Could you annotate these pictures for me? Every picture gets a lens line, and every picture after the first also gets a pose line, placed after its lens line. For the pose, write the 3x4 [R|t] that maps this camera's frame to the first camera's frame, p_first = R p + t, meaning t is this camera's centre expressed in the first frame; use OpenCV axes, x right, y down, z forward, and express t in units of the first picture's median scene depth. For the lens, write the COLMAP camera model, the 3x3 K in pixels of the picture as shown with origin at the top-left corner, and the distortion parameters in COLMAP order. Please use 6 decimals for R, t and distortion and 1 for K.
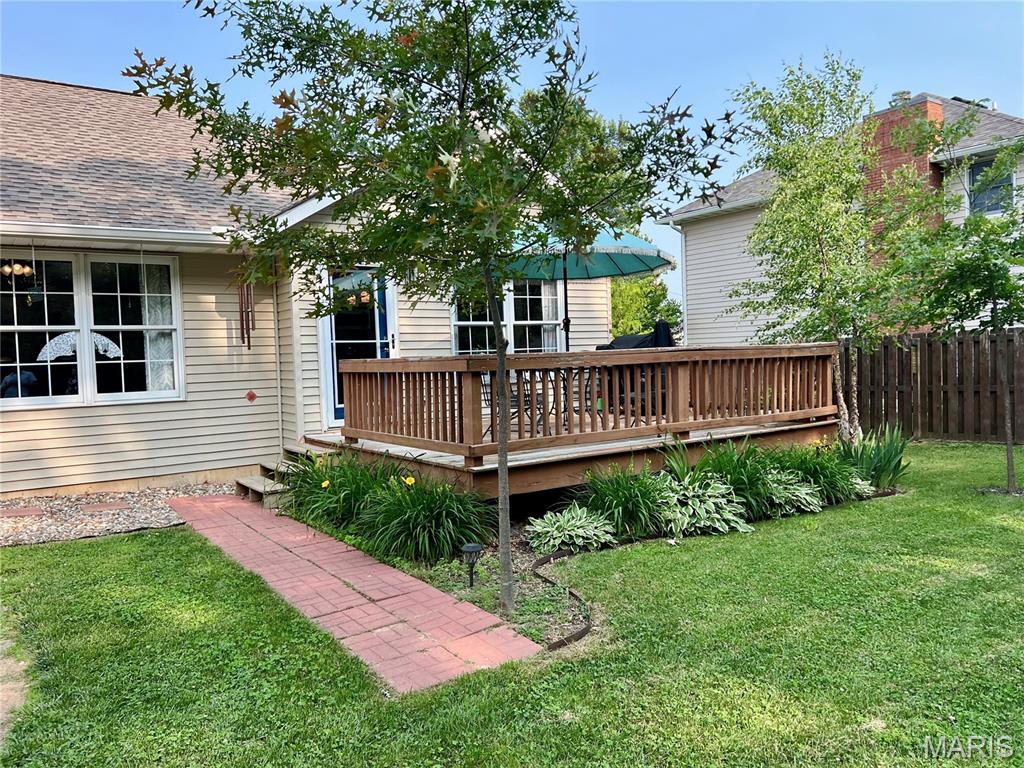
lens RADIAL K [[771.9, 0, 512.0], [0, 771.9, 384.0], [0, 0, 1]] dist [0.065942, -0.084572]
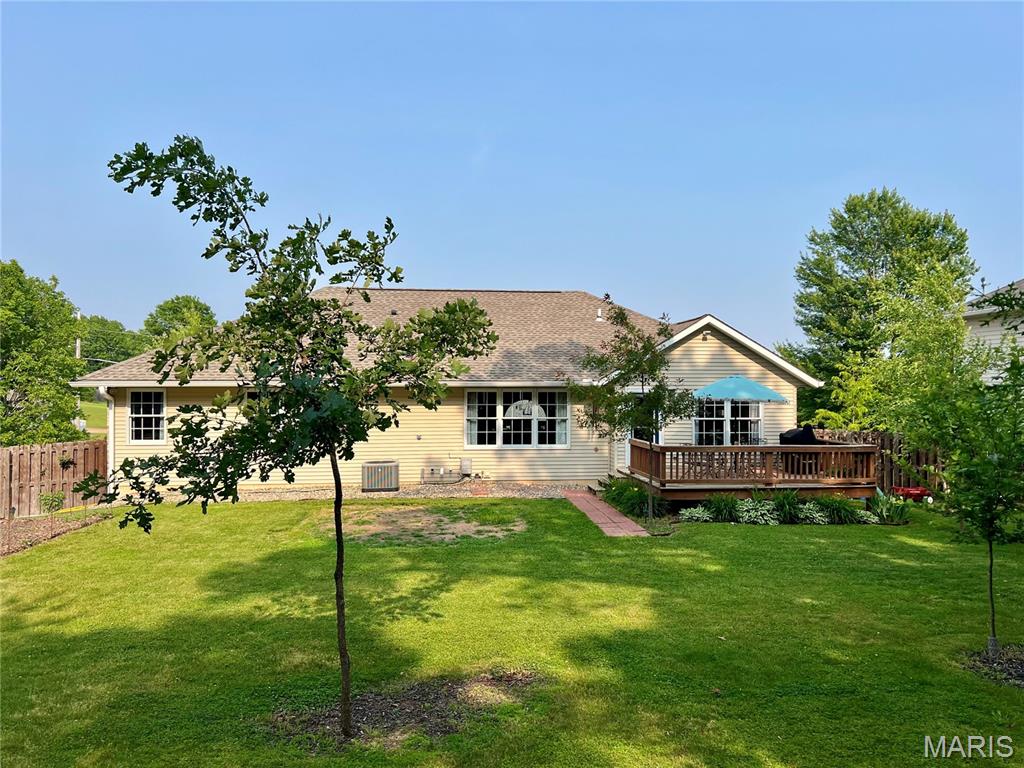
lens RADIAL K [[771.9, 0, 512.0], [0, 771.9, 384.0], [0, 0, 1]] dist [0.065942, -0.084572]
pose [[0.876176, 0.035818, -0.480660, 0.574198], [-0.052408, 0.998402, -0.021134, -0.123700], [0.479134, 0.043708, 0.876653, -1.207751]]
